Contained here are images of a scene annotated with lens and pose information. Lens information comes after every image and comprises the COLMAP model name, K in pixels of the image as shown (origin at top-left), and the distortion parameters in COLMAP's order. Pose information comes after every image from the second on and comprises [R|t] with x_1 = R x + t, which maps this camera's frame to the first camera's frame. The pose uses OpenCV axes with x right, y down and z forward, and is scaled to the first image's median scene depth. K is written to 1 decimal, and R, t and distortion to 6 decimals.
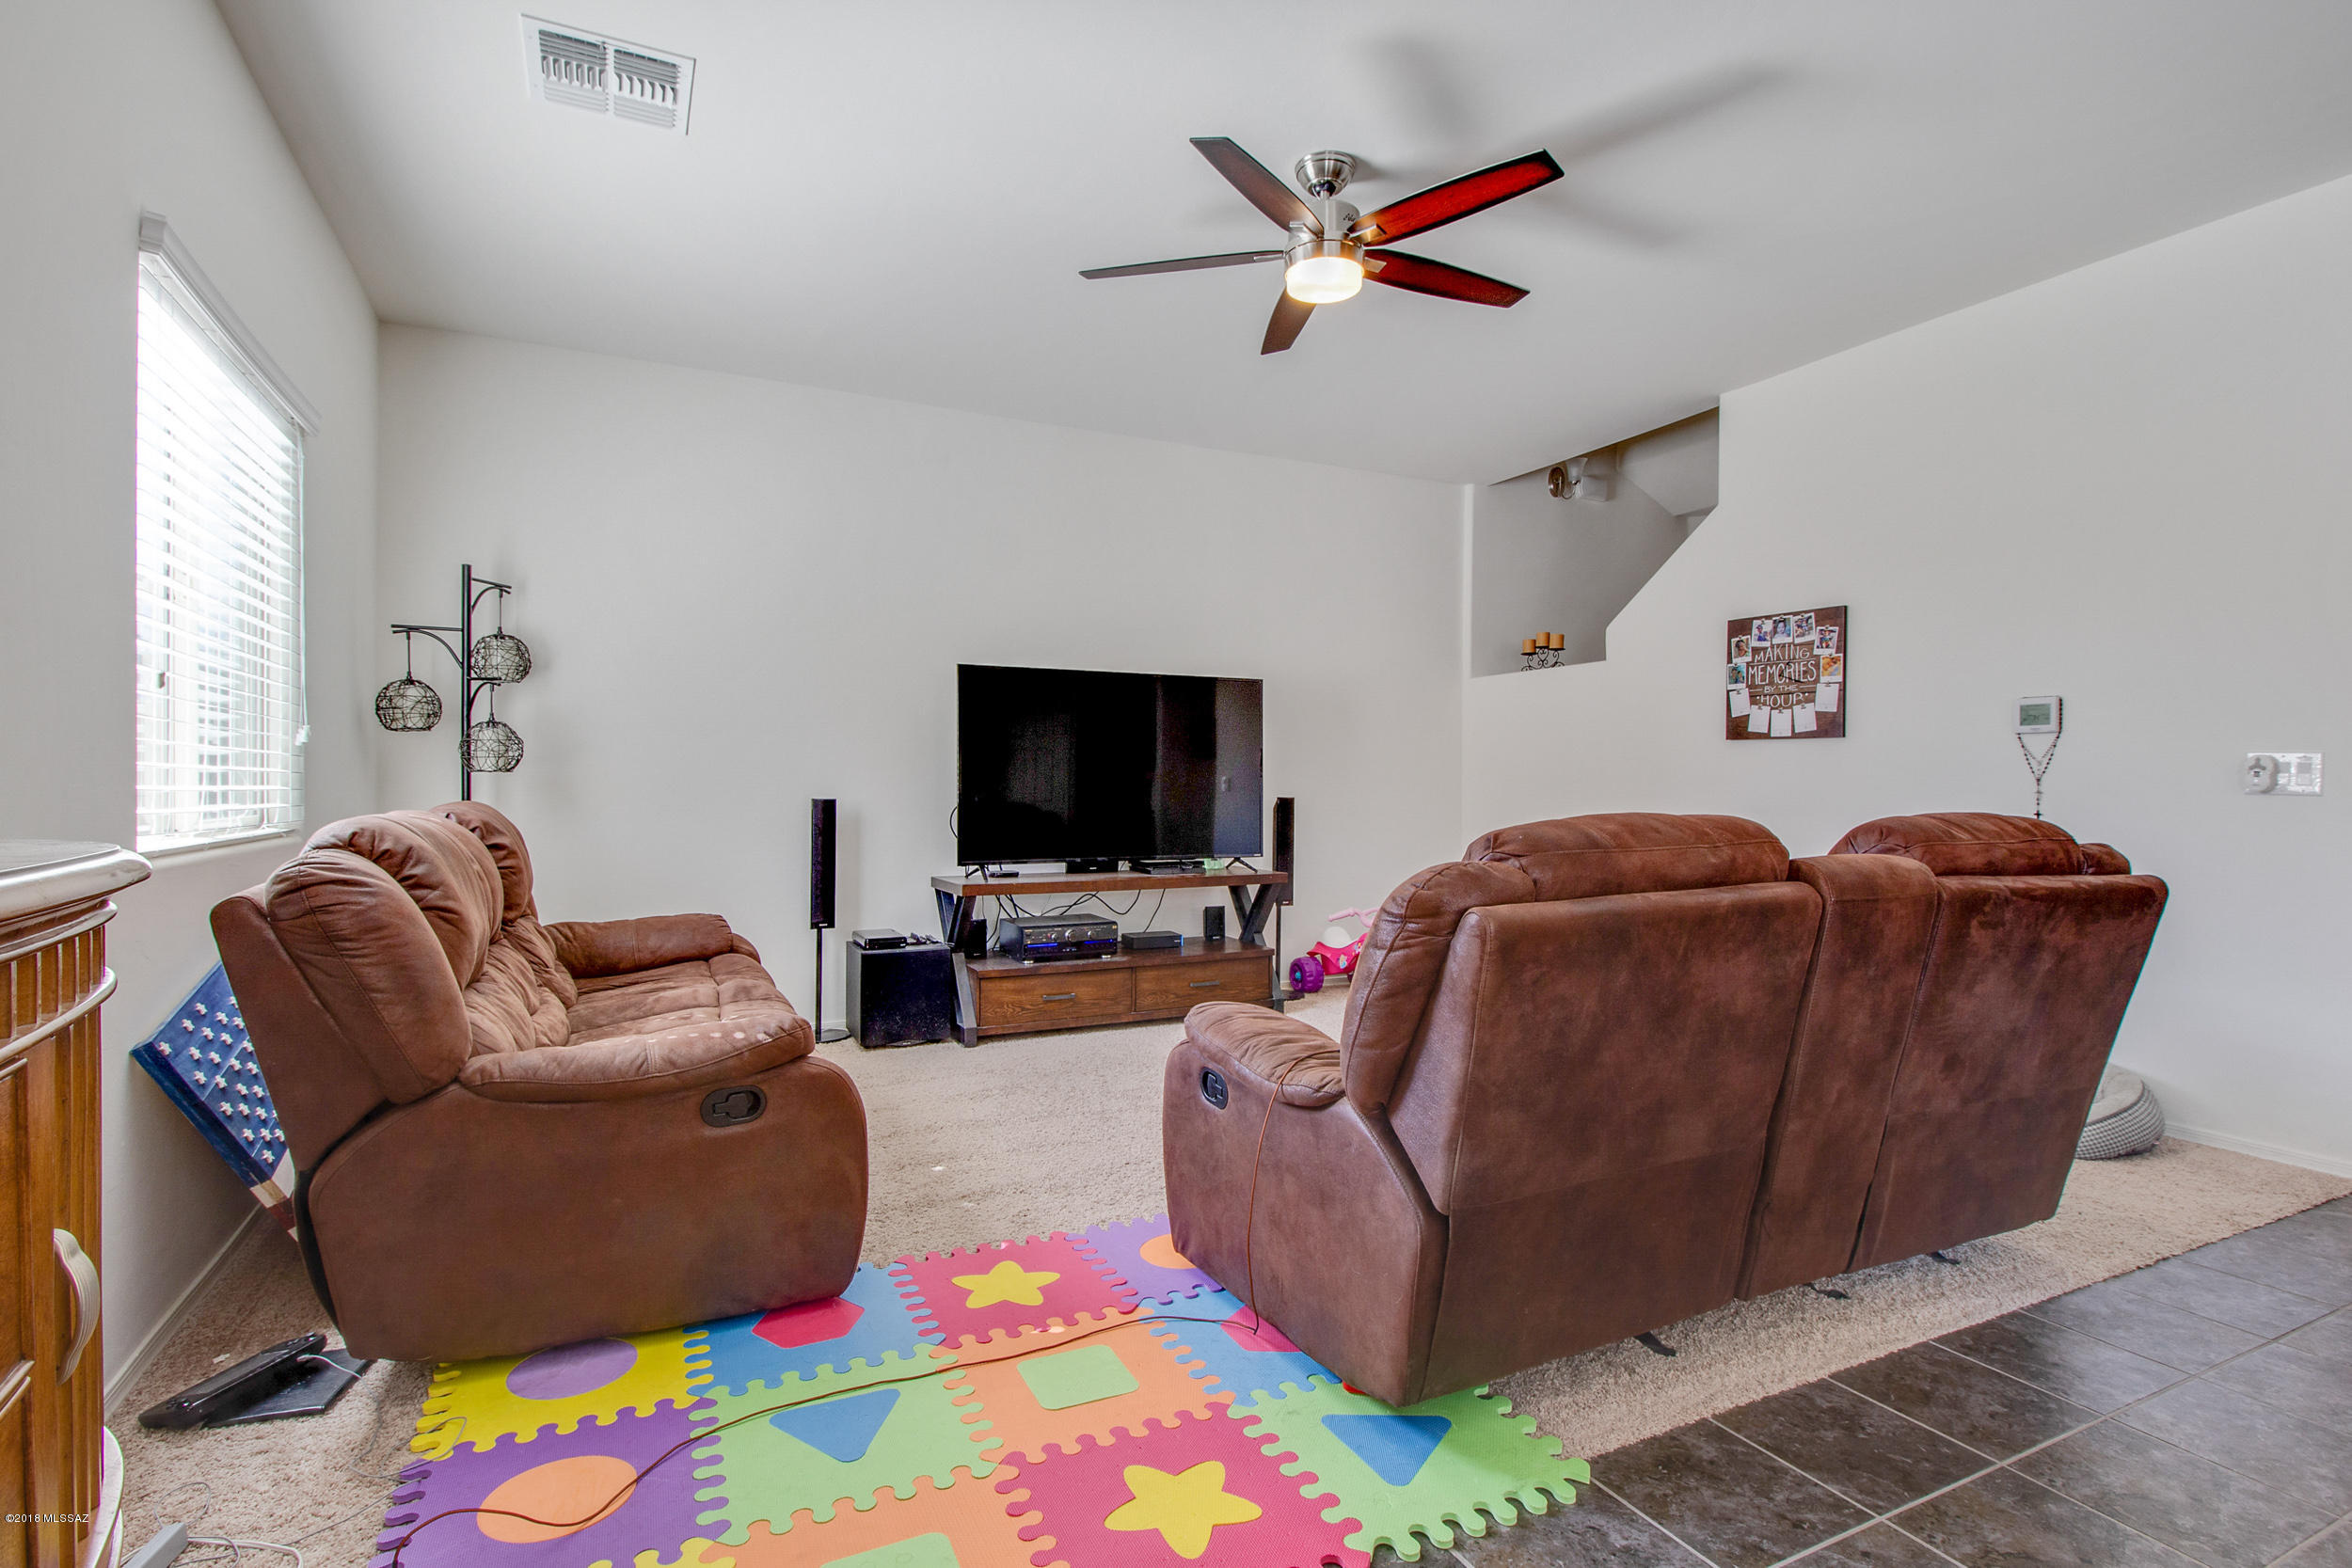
lens RADIAL K [[1112.8, 0, 1176.0], [0, 1112.8, 784.0], [0, 0, 1]] dist [0.002014, 0.000051]
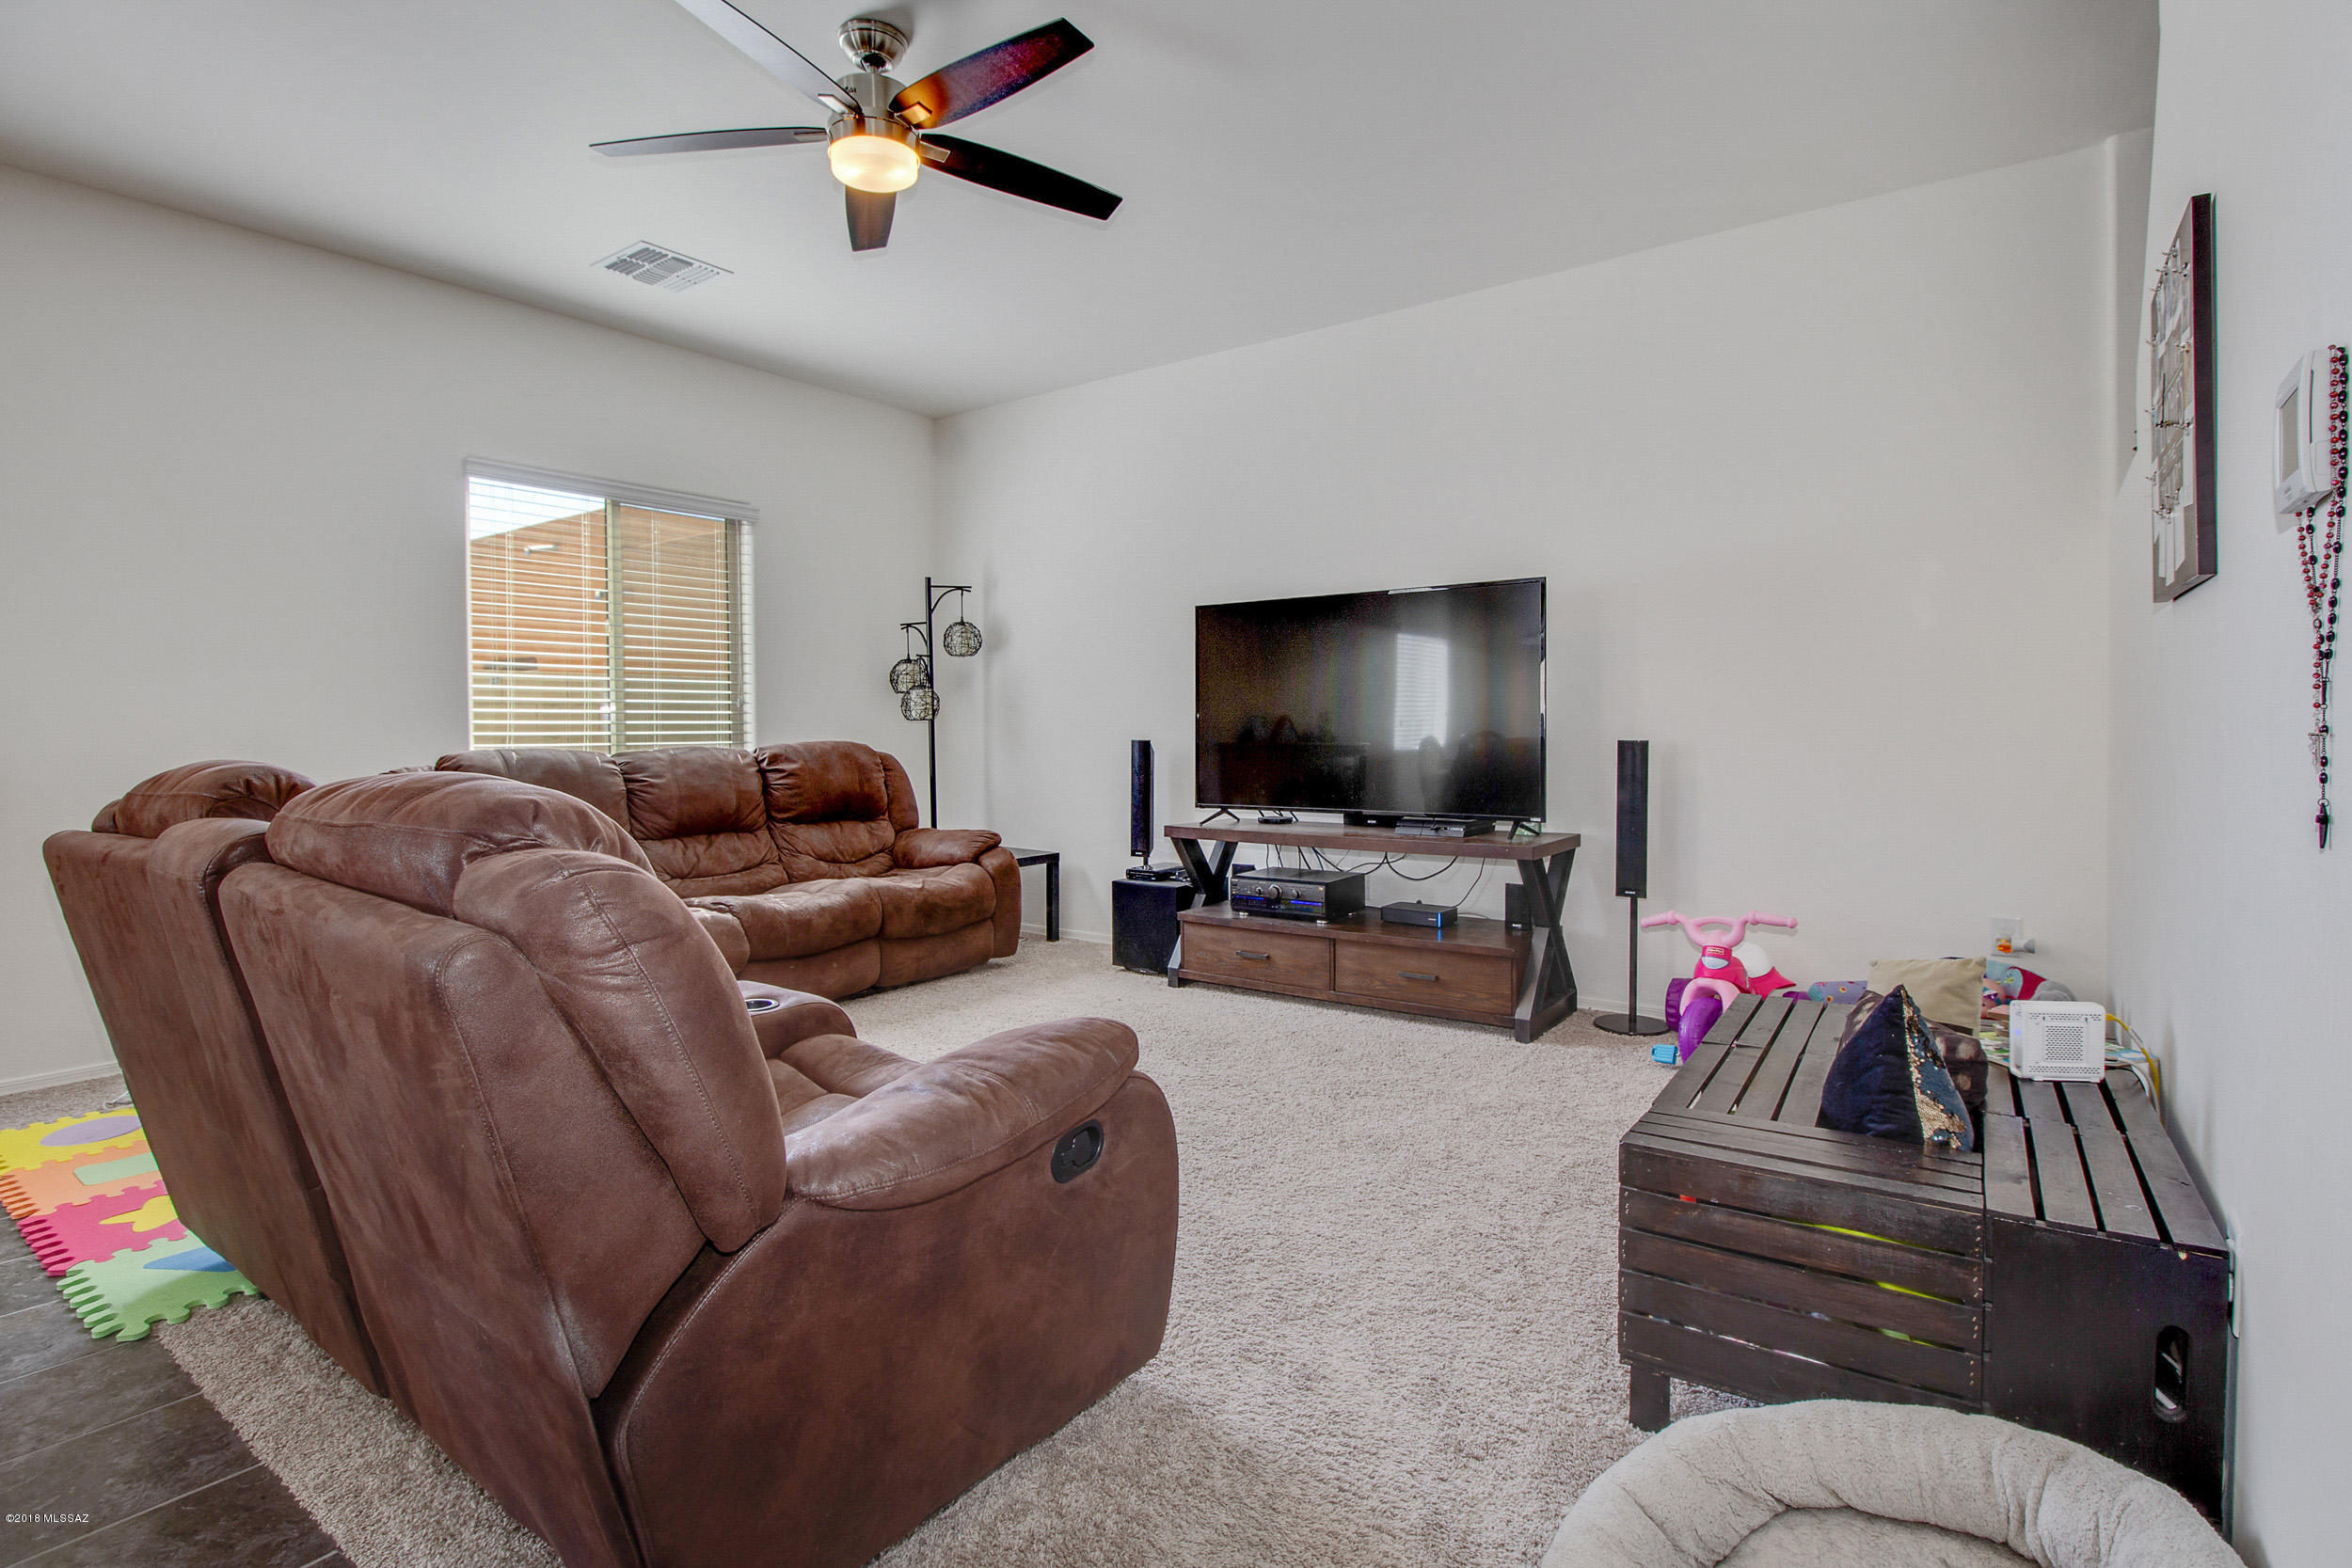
lens RADIAL K [[1121.5, 0, 1204.4], [0, 1121.5, 726.5], [0, 0, 1]] dist [0.001133, -0.000347]
pose [[0.489455, -0.016101, -0.871880, 0.683798], [0.005669, 0.999867, -0.015282, 0.016138], [0.872010, 0.002537, 0.489481, 0.509382]]
